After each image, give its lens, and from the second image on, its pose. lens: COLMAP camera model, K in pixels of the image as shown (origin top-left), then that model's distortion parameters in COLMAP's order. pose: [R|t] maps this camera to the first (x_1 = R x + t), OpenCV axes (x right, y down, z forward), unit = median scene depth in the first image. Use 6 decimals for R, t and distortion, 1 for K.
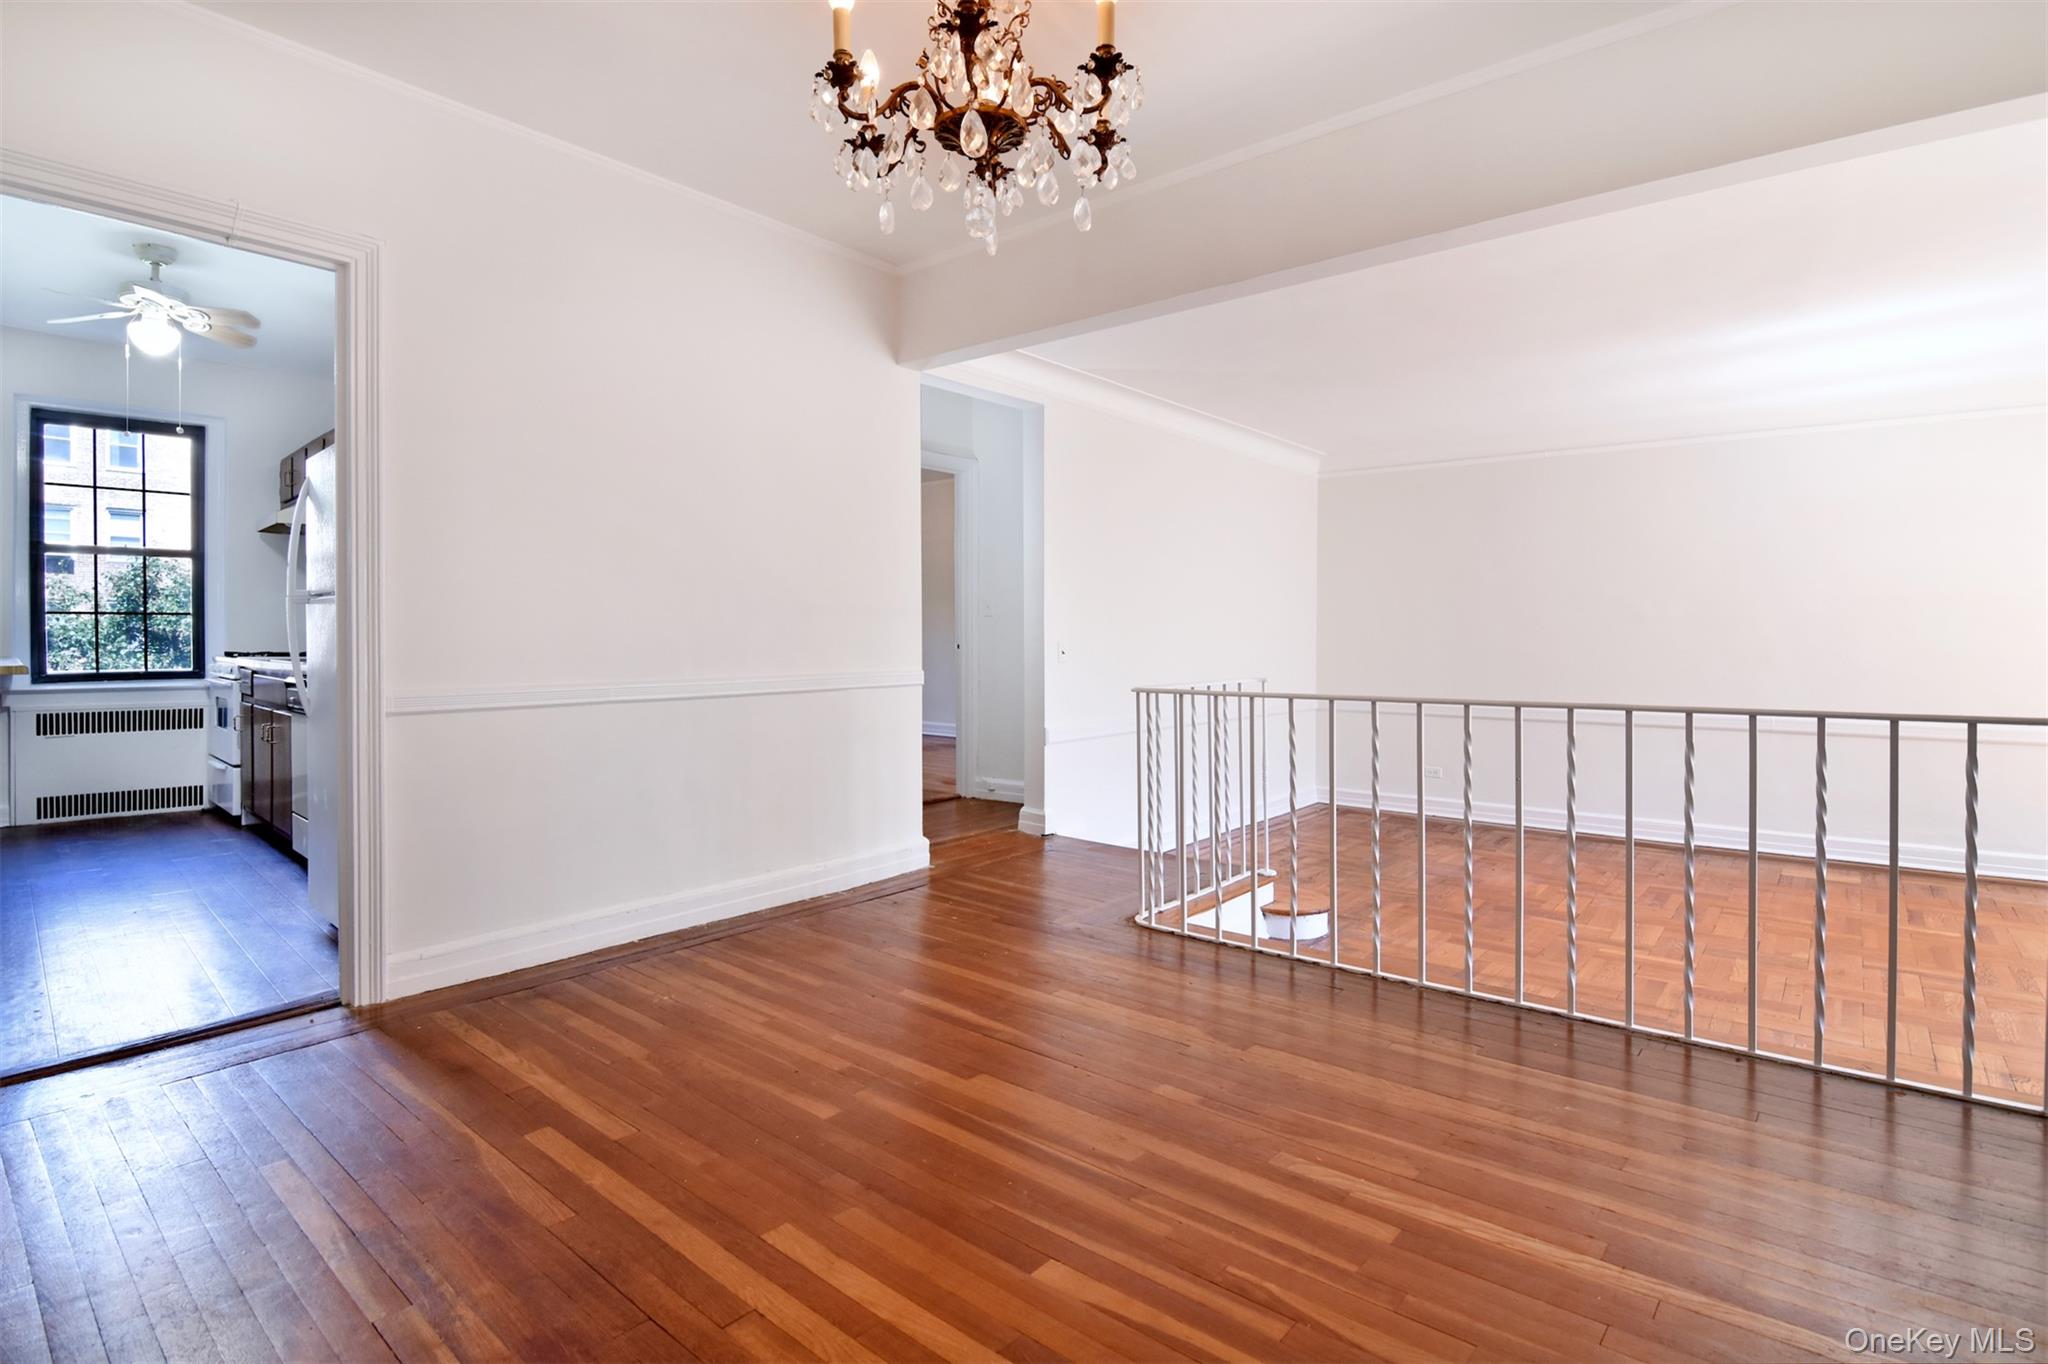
lens RADIAL K [[986.7, 0, 1024.0], [0, 986.7, 682.0], [0, 0, 1]] dist [-0.003310, -0.012606]
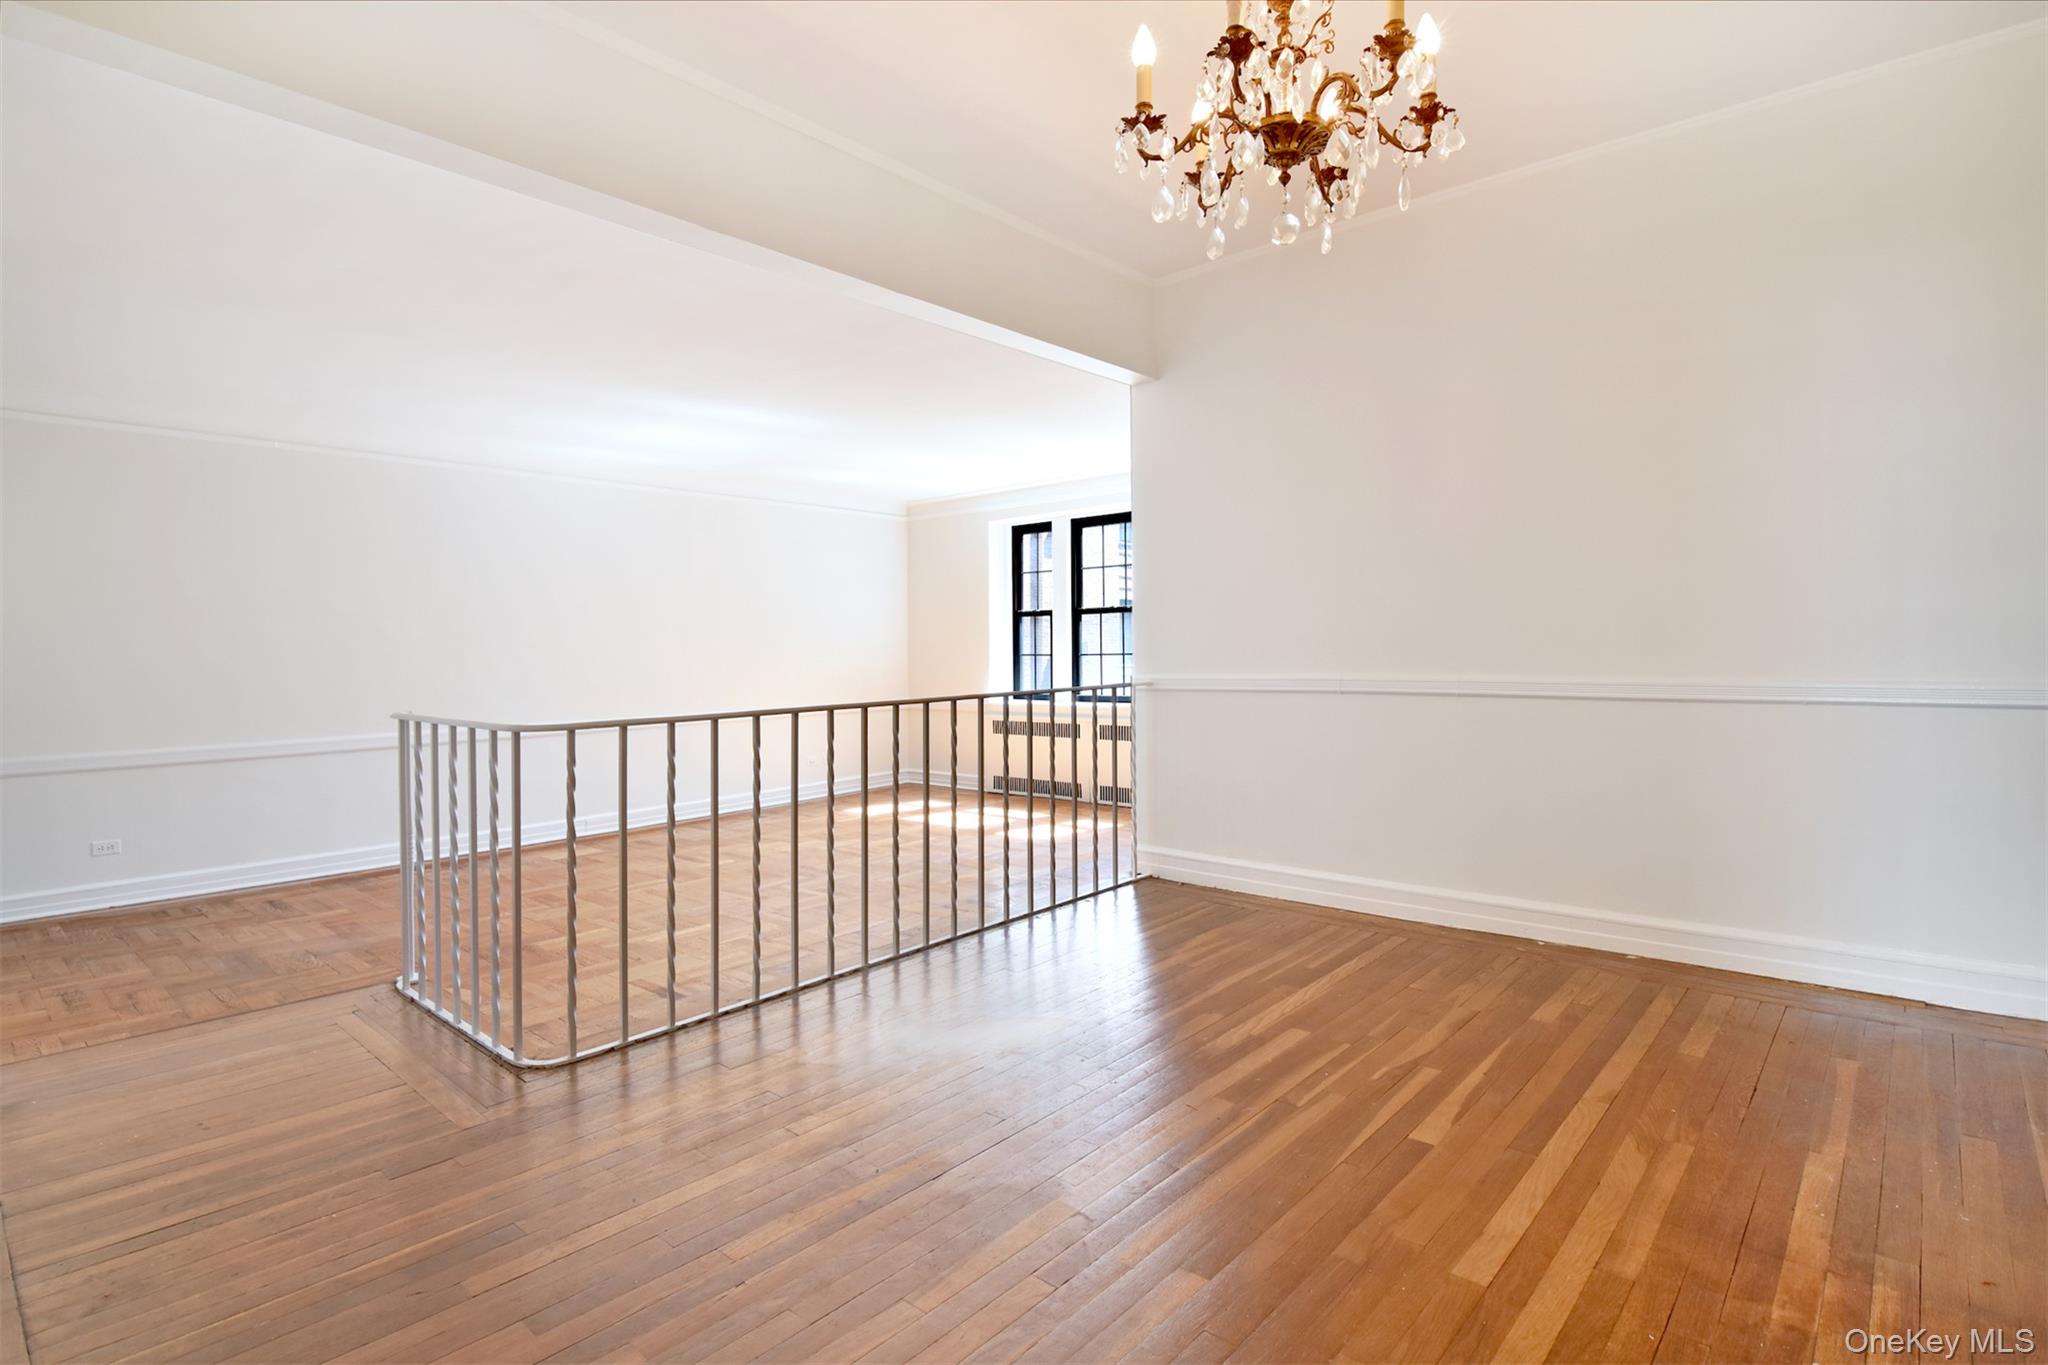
lens RADIAL K [[986.7, 0, 1024.0], [0, 986.7, 682.5], [0, 0, 1]] dist [-0.003310, -0.012606]
pose [[0.035714, -0.031599, 0.998862, -1.166652], [0.049079, 0.998349, 0.029828, -0.048245], [-0.998156, 0.047958, 0.037206, 1.352931]]
